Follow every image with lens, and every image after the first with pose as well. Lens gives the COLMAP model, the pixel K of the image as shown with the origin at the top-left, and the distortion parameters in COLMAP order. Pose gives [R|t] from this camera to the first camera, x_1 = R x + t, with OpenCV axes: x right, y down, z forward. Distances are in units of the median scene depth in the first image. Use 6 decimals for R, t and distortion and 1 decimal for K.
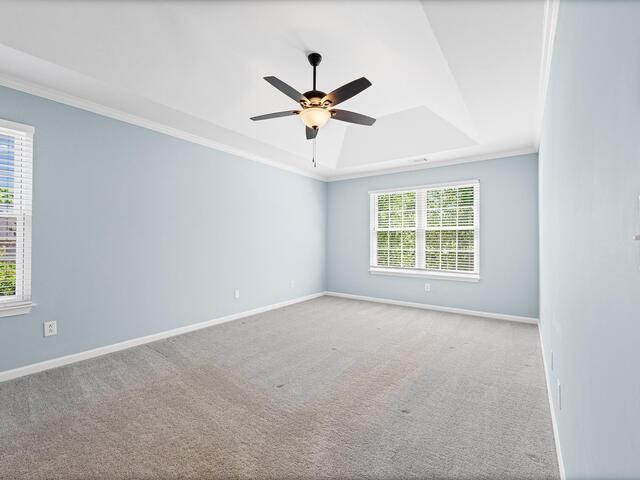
lens RADIAL K [[282.4, 0, 319.2], [0, 282.4, 239.0], [0, 0, 1]] dist [-0.001389, 0.000201]
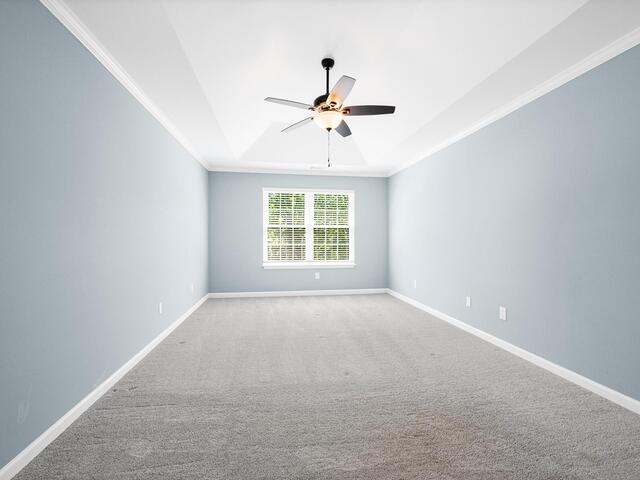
lens RADIAL K [[282.4, 0, 320.3], [0, 282.4, 240.9], [0, 0, 1]] dist [-0.001389, 0.000201]
pose [[0.710569, -0.011068, 0.703541, -0.443905], [-0.003715, 0.999803, 0.019481, 0.000801], [-0.703618, -0.016456, 0.710388, 0.151750]]
